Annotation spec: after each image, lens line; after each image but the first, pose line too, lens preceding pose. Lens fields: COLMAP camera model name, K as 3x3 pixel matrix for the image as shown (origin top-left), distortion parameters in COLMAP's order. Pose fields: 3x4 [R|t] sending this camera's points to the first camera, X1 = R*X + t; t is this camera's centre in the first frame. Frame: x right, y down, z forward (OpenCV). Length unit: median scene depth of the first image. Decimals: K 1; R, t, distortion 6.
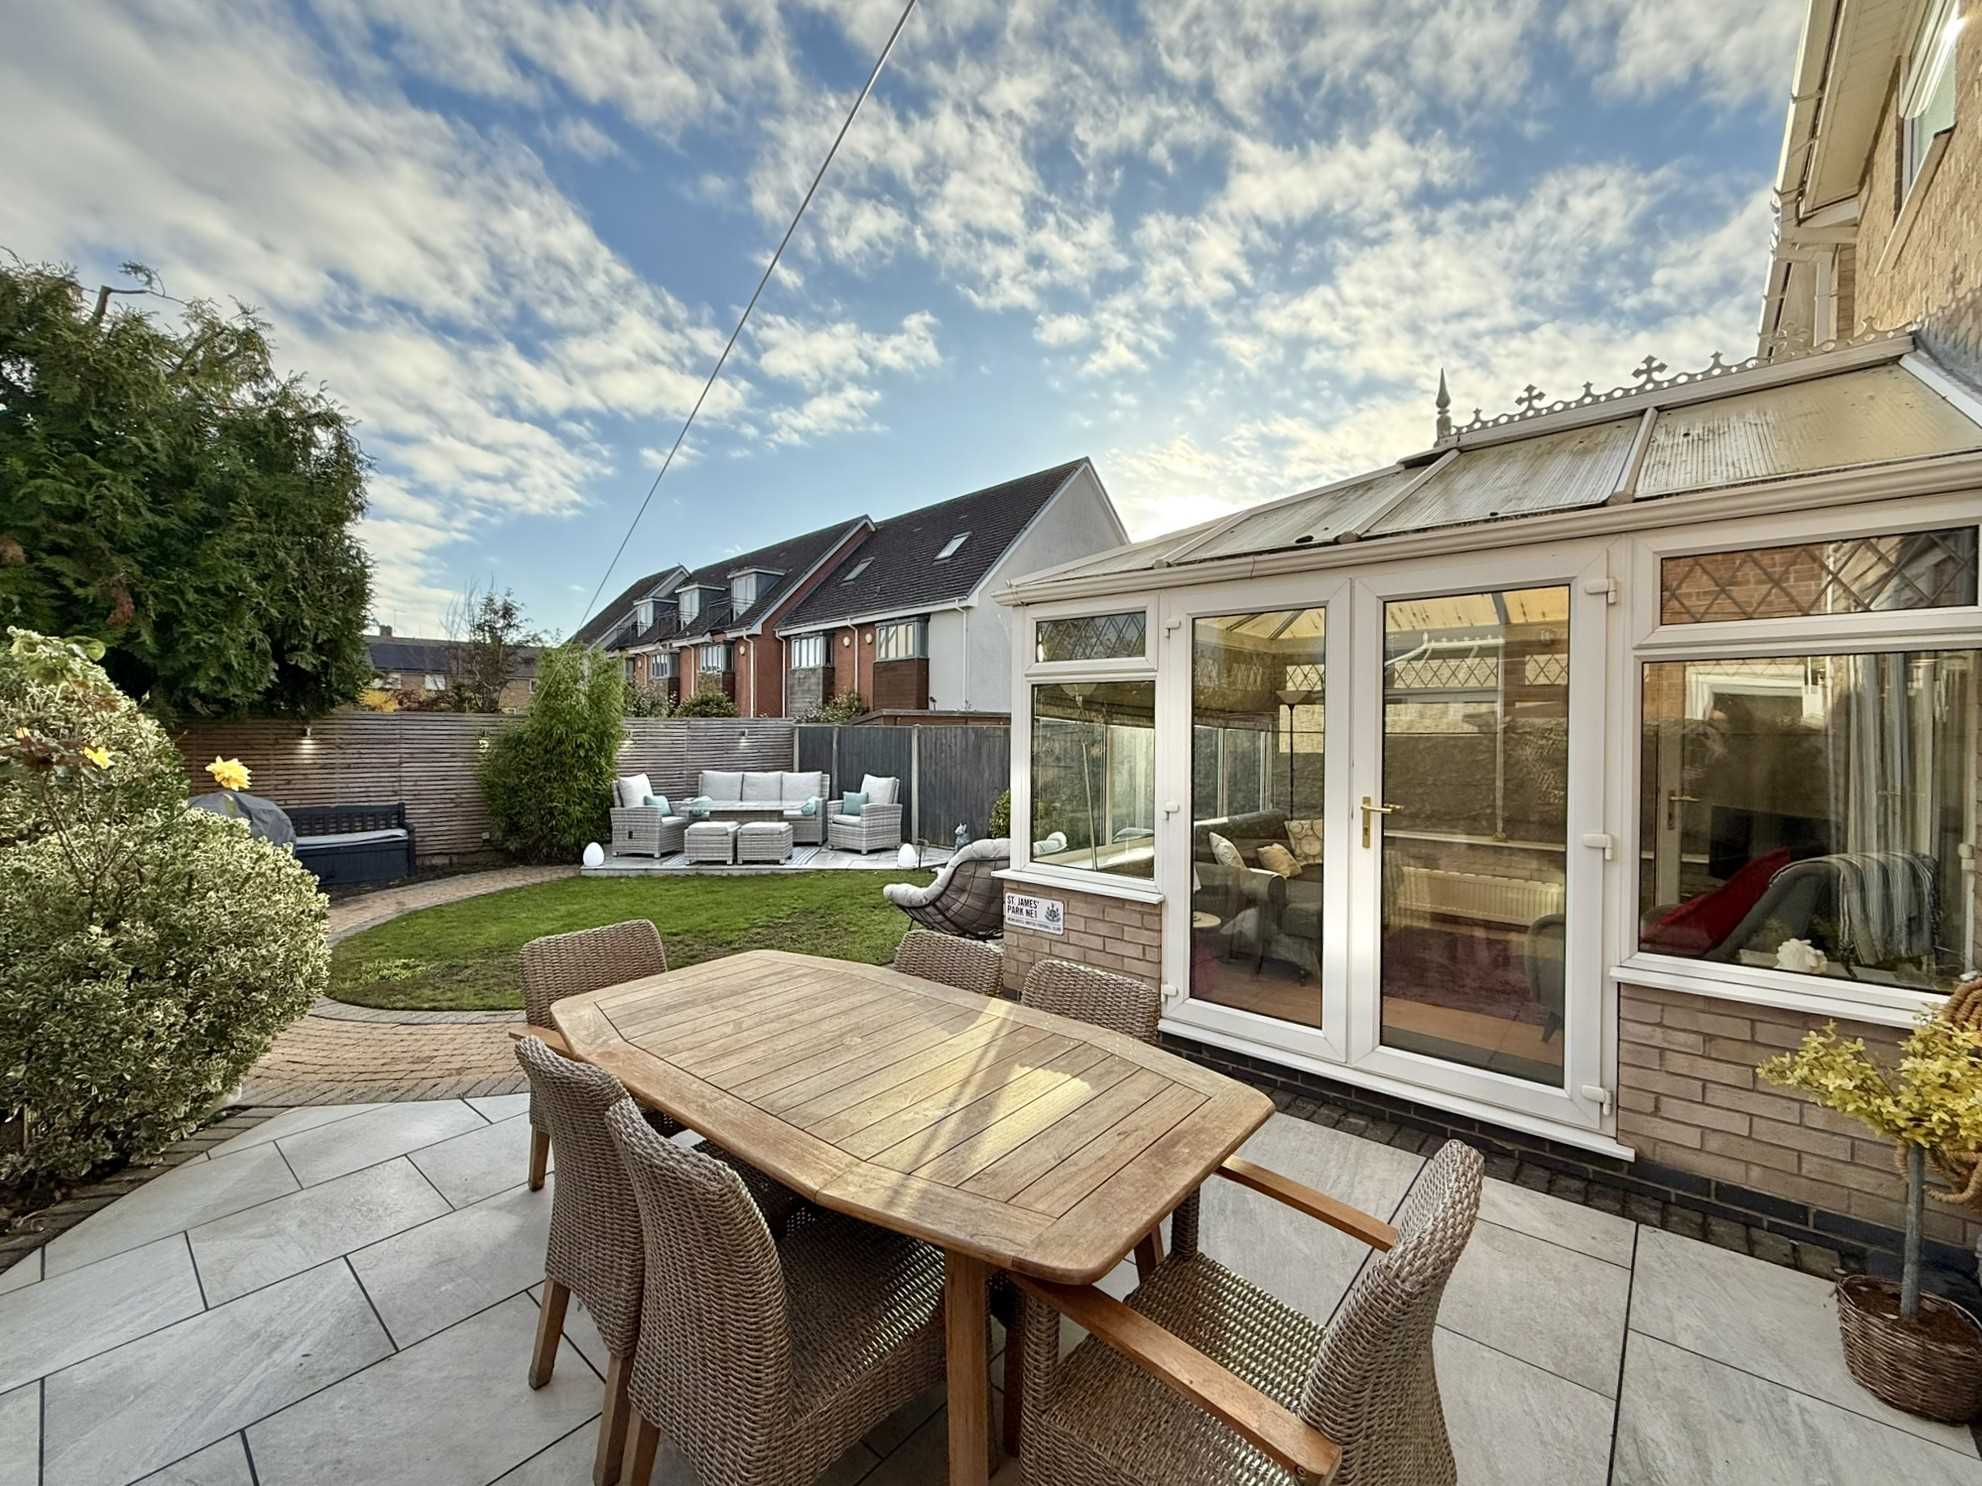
lens RADIAL K [[810.1, 0, 1001.4], [0, 810.1, 733.8], [0, 0, 1]] dist [-0.001548, -0.000042]
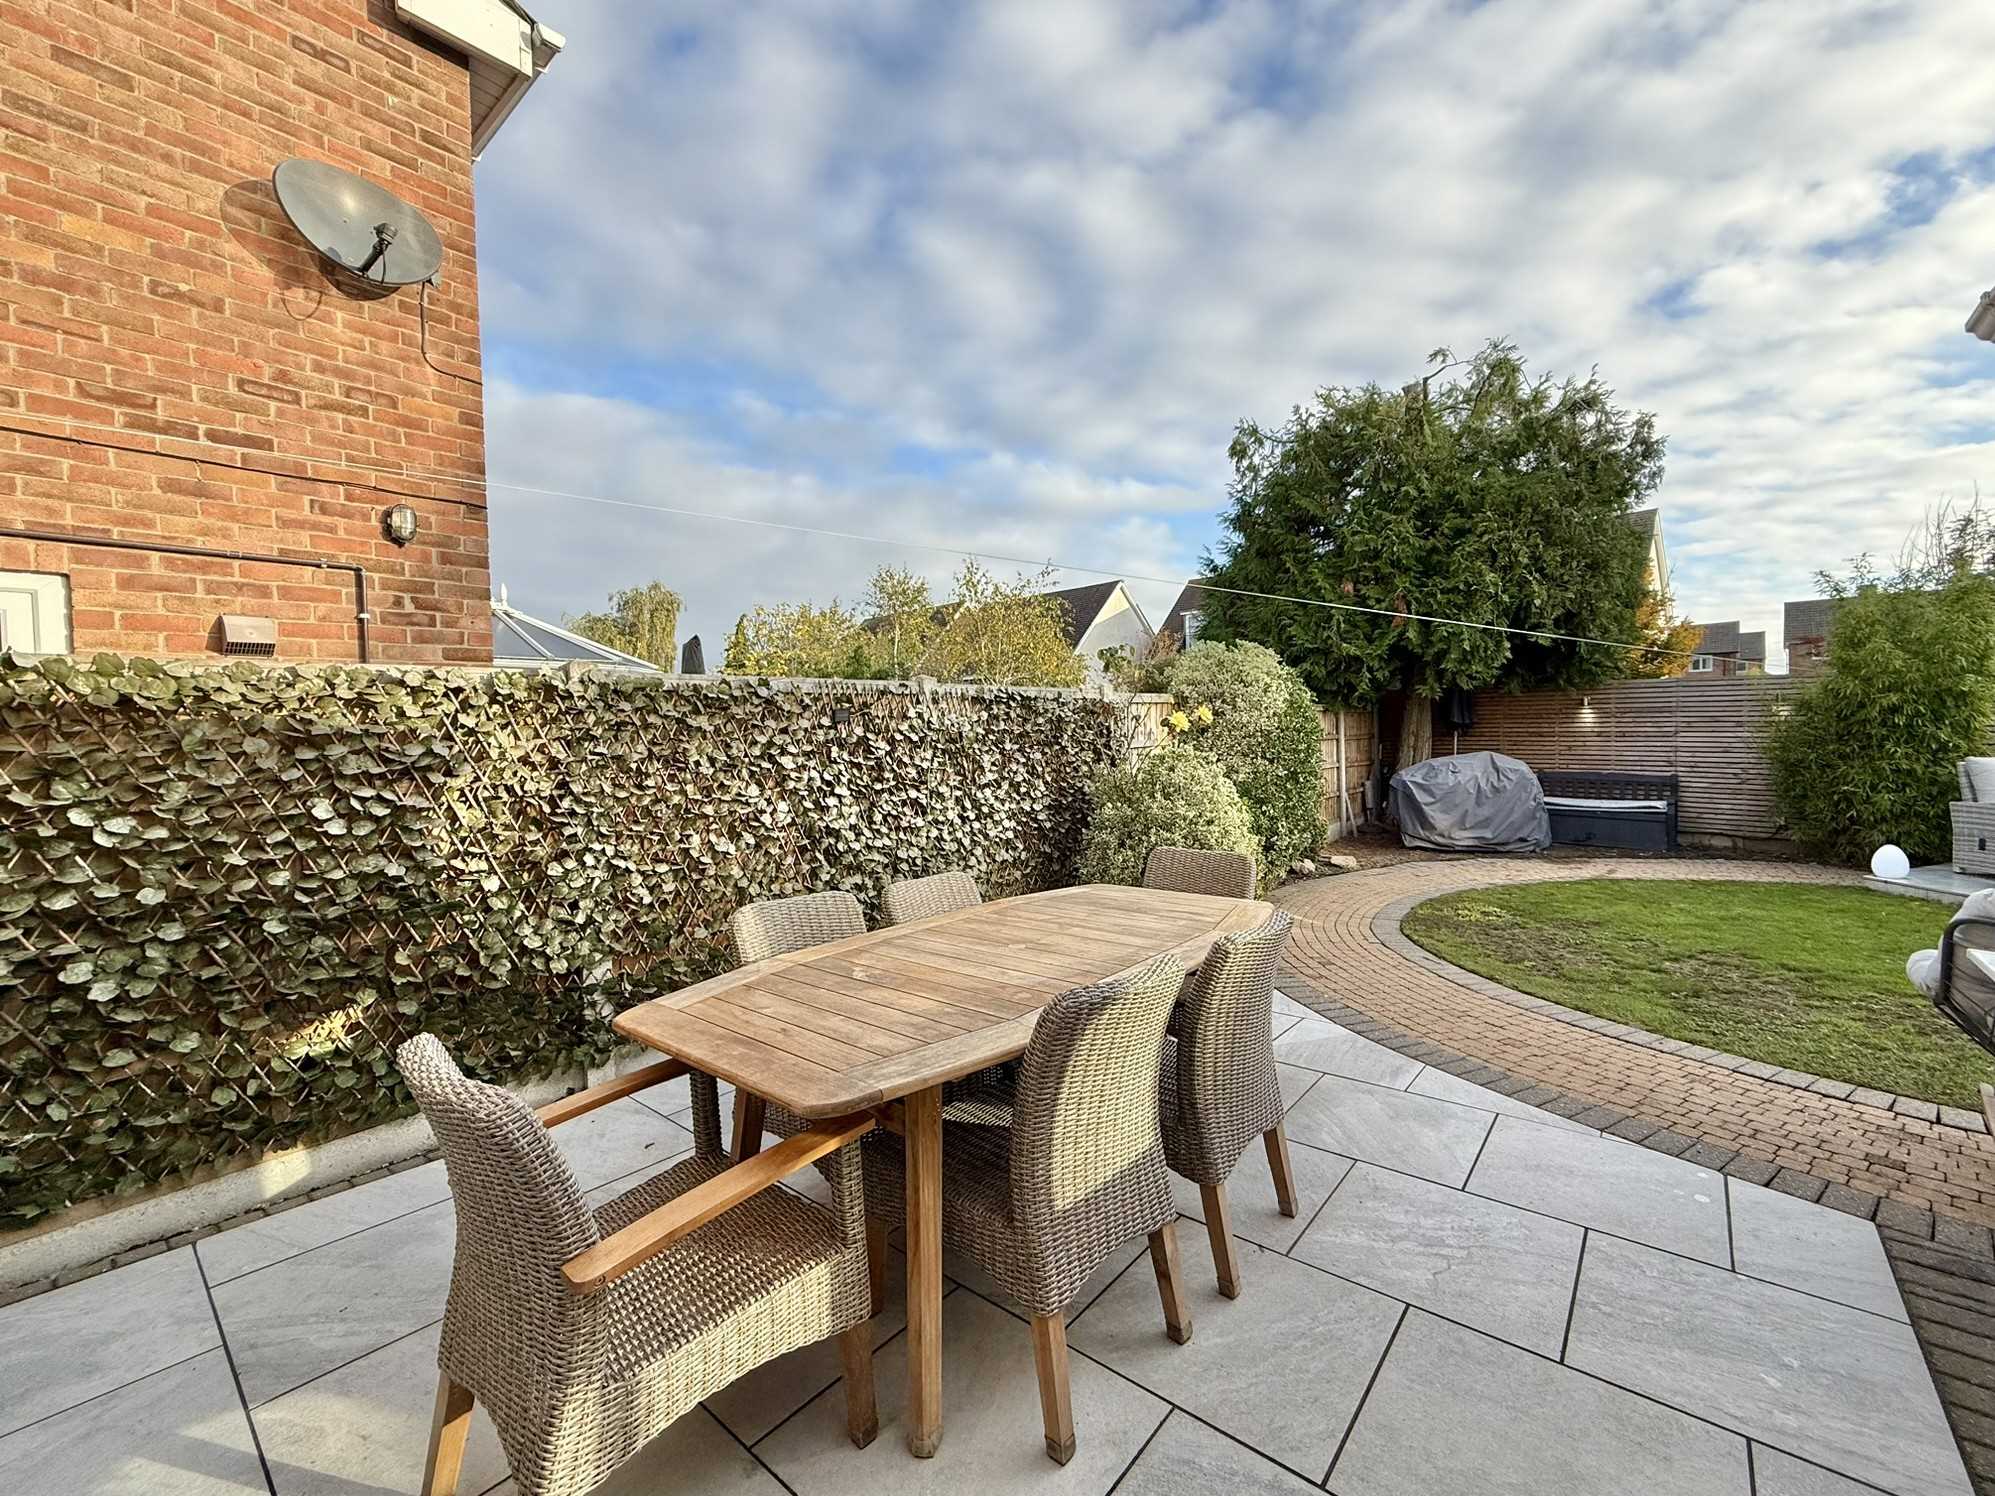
lens RADIAL K [[815.4, 0, 1007.4], [0, 815.4, 750.3], [0, 0, 1]] dist [-0.001548, -0.000042]
pose [[0.013637, 0.028992, -0.999487, 0.208091], [0.016993, 0.999428, 0.029222, 0.016869], [0.999763, -0.017383, 0.013137, 0.216912]]
